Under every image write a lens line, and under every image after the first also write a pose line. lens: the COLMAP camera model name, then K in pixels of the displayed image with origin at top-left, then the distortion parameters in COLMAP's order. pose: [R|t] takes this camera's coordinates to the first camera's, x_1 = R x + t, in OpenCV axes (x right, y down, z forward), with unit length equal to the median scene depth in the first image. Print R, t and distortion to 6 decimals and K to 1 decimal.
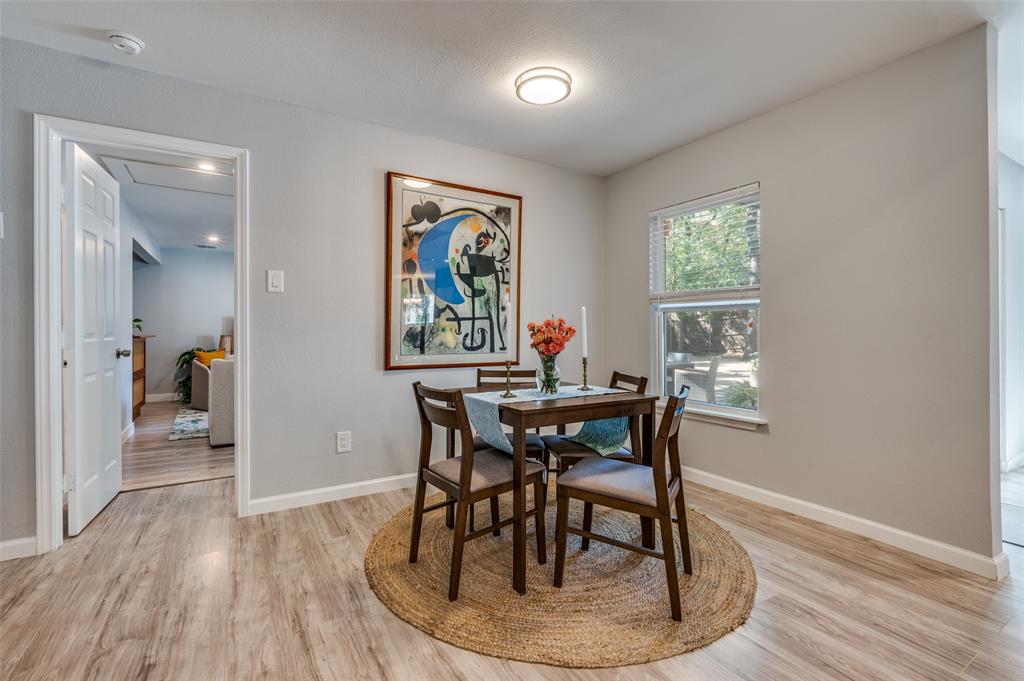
lens RADIAL K [[460.2, 0, 512.0], [0, 460.2, 331.7], [0, 0, 1]] dist [0.000708, 0.000131]
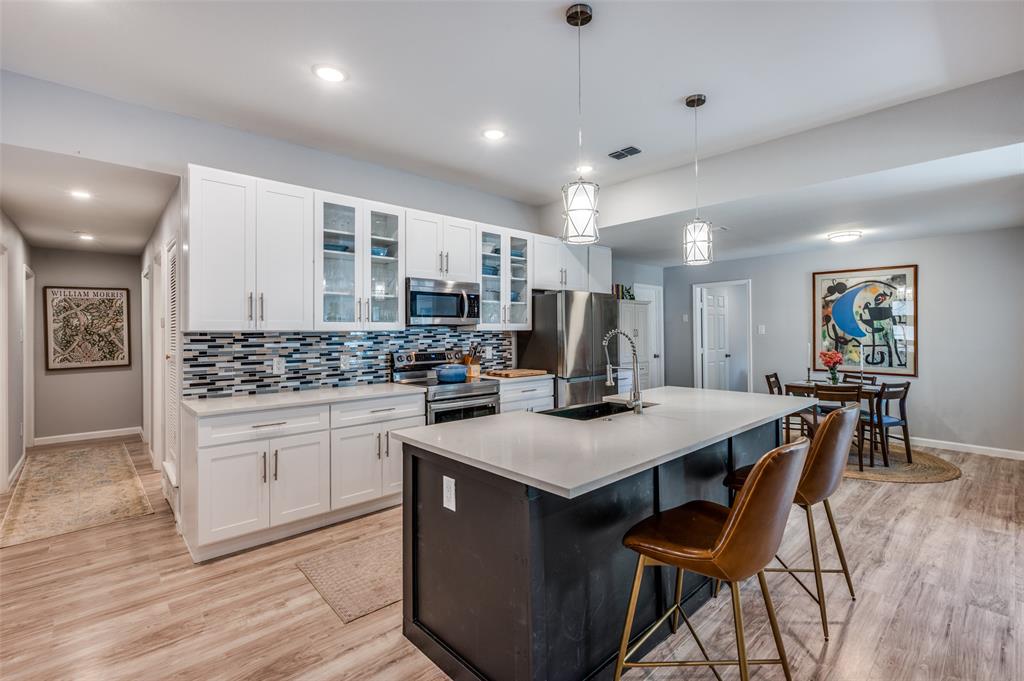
lens RADIAL K [[460.2, 0, 512.0], [0, 460.2, 331.7], [0, 0, 1]] dist [0.000708, 0.000131]
pose [[0.190811, 0.001075, -0.981626, 1.321062], [0.002840, 0.999995, 0.001647, -0.086338], [0.981623, -0.003103, 0.190807, -0.618575]]
